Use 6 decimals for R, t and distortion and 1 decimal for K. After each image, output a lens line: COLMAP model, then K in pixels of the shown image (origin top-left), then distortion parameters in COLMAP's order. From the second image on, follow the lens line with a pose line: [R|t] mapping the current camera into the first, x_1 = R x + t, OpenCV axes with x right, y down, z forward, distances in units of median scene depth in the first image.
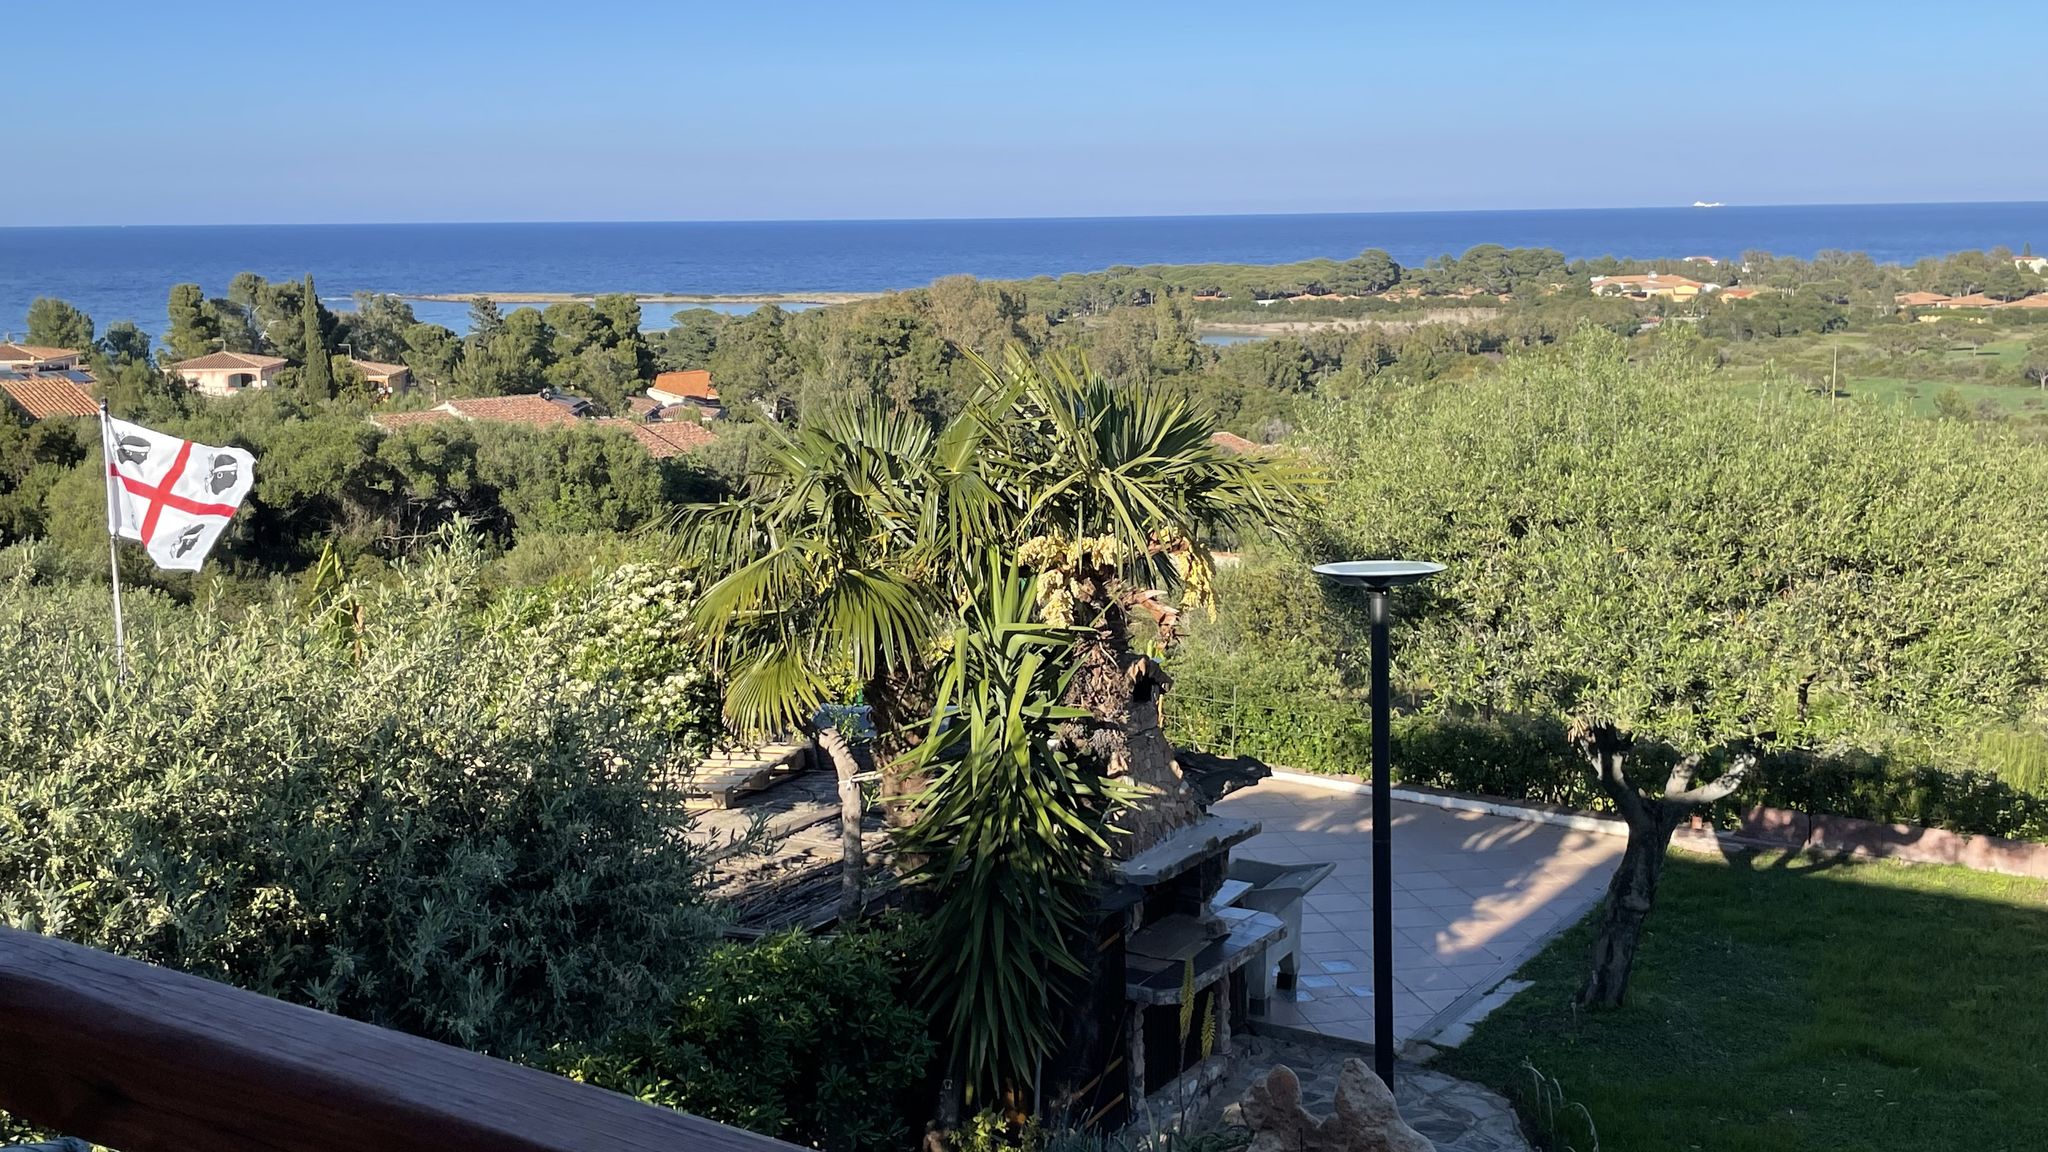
lens RADIAL K [[2207.1, 0, 1038.3], [0, 2207.1, 564.7], [0, 0, 1]] dist [0.073601, 0.000000]
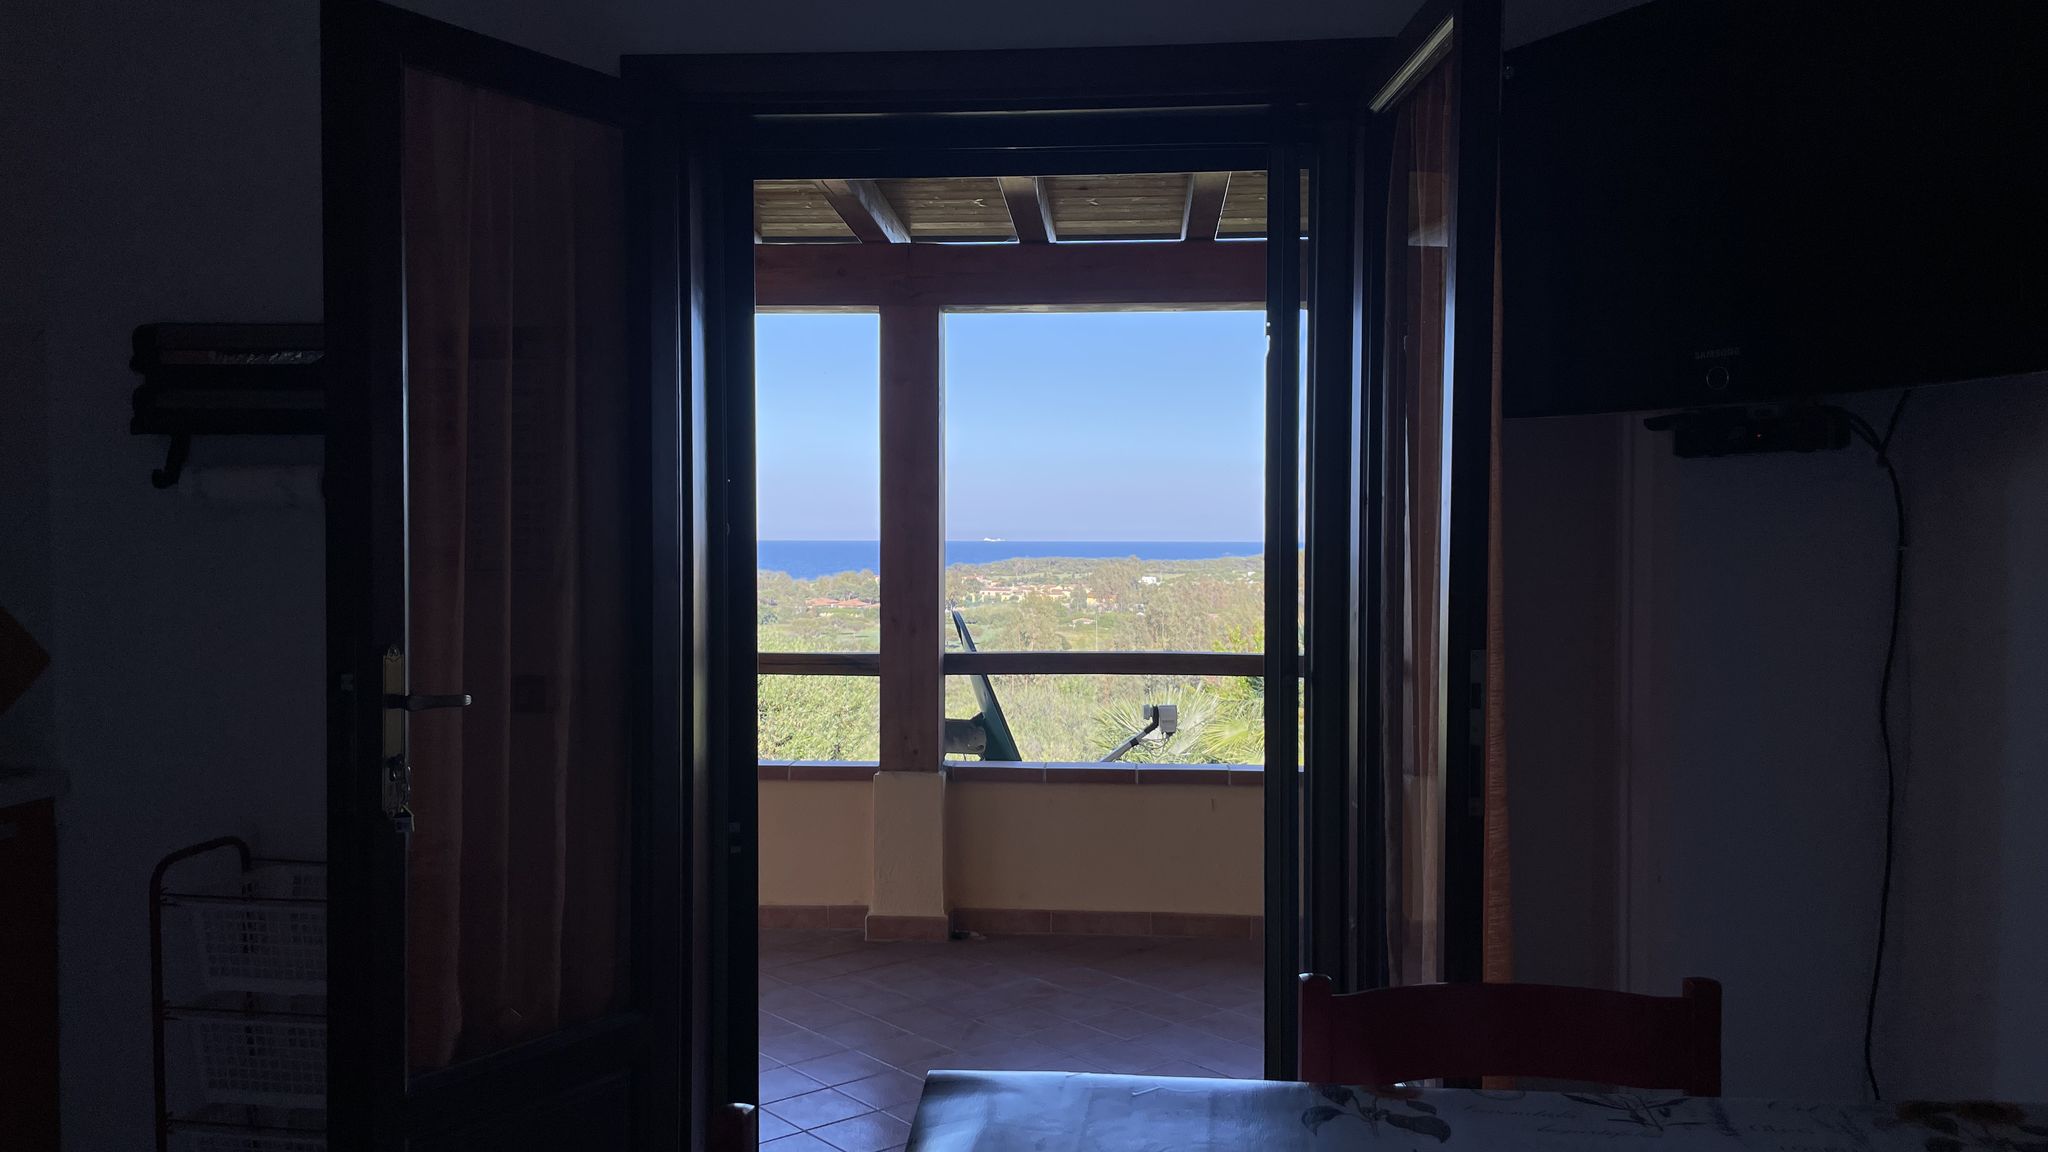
lens RADIAL K [[1545.2, 0, 1023.3], [0, 1545.2, 572.9], [0, 0, 1]] dist [0.084627, -0.118485]
pose [[0.875932, 0.002391, 0.482429, -0.066065], [0.064185, 0.990520, -0.121450, 0.036836], [-0.478146, 0.137346, 0.867475, -0.222239]]
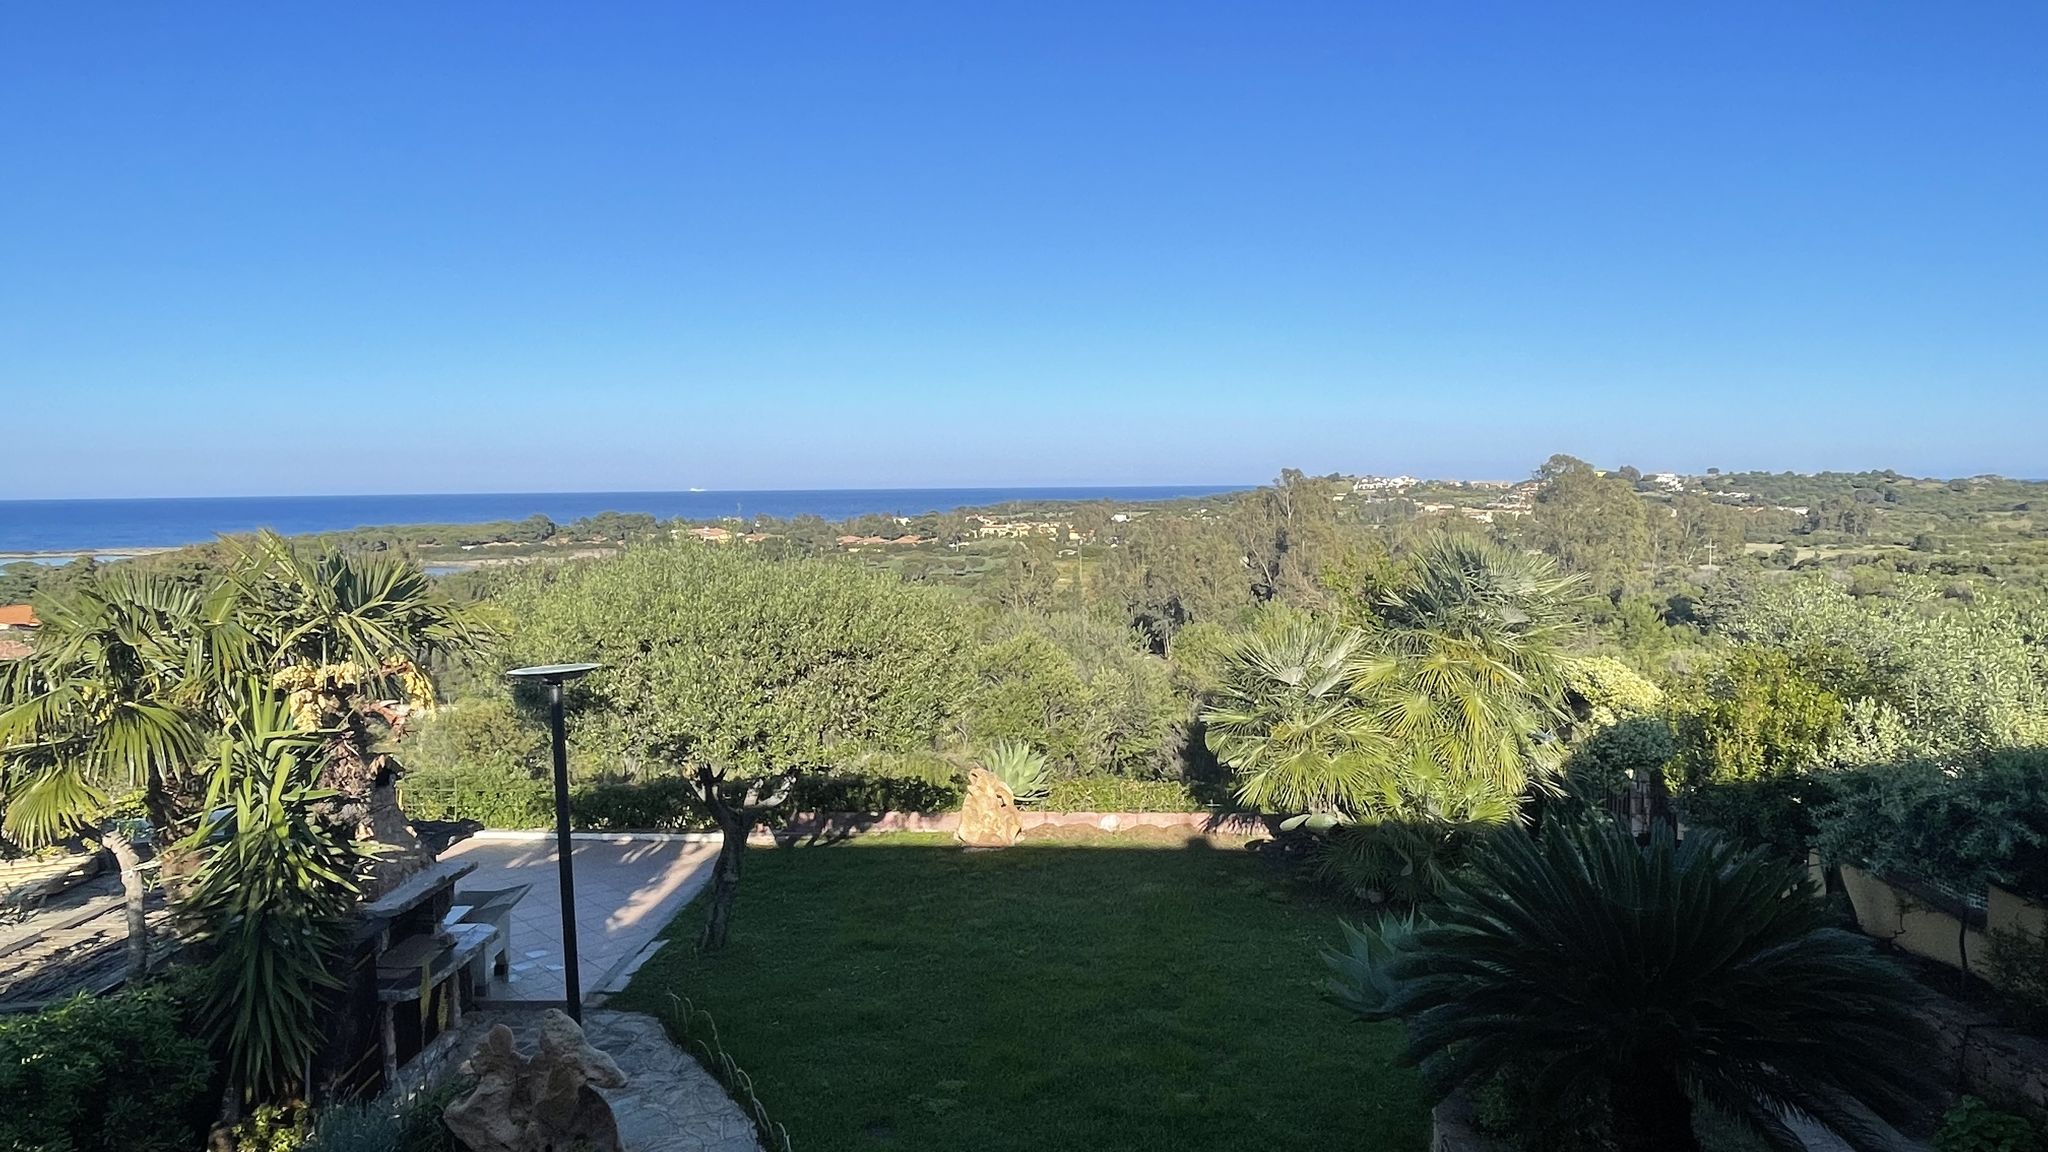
lens RADIAL K [[1282.9, 0, 1030.9], [0, 1282.9, 571.3], [0, 0, 1]] dist [0.000061, -0.003461]
pose [[0.869947, -0.031891, 0.492113, 0.004752], [0.079169, 0.993995, -0.075540, 0.011801], [-0.486749, 0.104676, 0.867248, 0.039998]]
